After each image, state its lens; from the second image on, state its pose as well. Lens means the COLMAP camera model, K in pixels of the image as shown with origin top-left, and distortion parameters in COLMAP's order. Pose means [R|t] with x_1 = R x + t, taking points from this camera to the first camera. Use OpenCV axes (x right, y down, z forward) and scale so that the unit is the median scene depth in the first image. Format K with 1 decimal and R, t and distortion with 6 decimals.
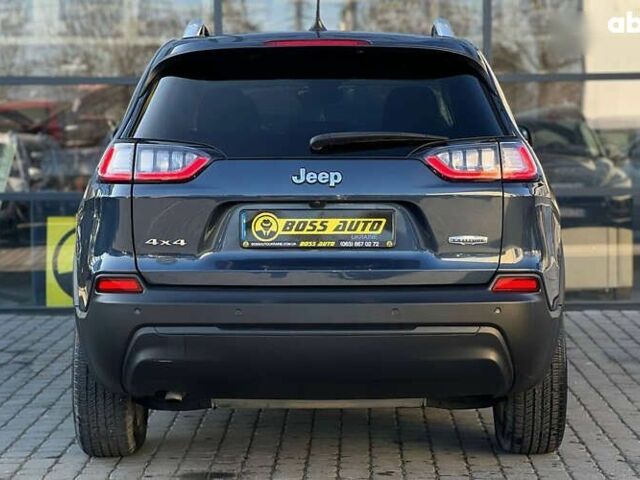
lens RADIAL K [[1658.6, 0, 319.6], [0, 1658.6, 245.4], [0, 0, 1]] dist [-0.004622, 0.000000]
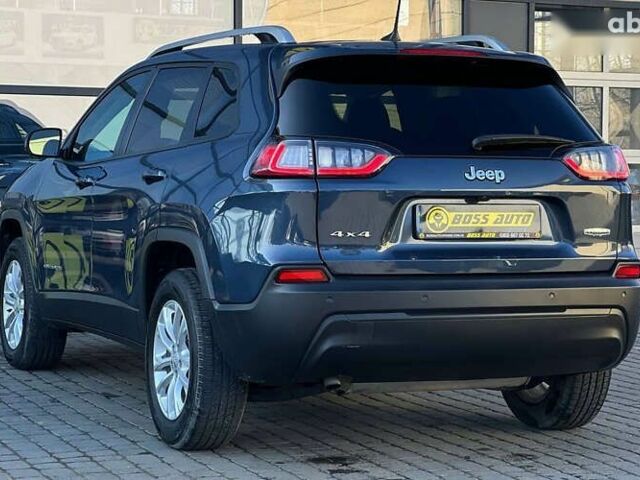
lens RADIAL K [[1658.6, 0, 320.1], [0, 1658.6, 233.9], [0, 0, 1]] dist [-0.004622, 0.000000]
pose [[0.923096, -0.001991, 0.384565, -0.521206], [0.003390, 0.999990, -0.002959, 0.000956], [-0.384555, 0.004035, 0.923093, 0.027185]]
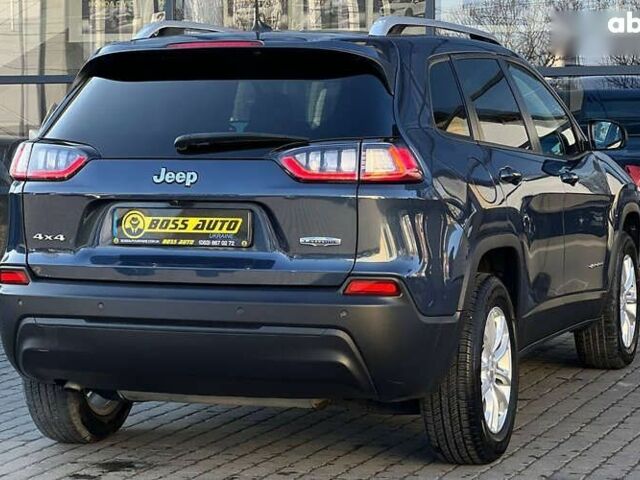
lens RADIAL K [[1658.6, 0, 318.9], [0, 1658.6, 239.7], [0, 0, 1]] dist [-0.004622, 0.000000]
pose [[0.946833, 0.021081, -0.321033, 0.409042], [-0.022375, 0.999750, -0.000342, -0.003881], [0.320945, 0.007506, 0.947068, 0.057632]]
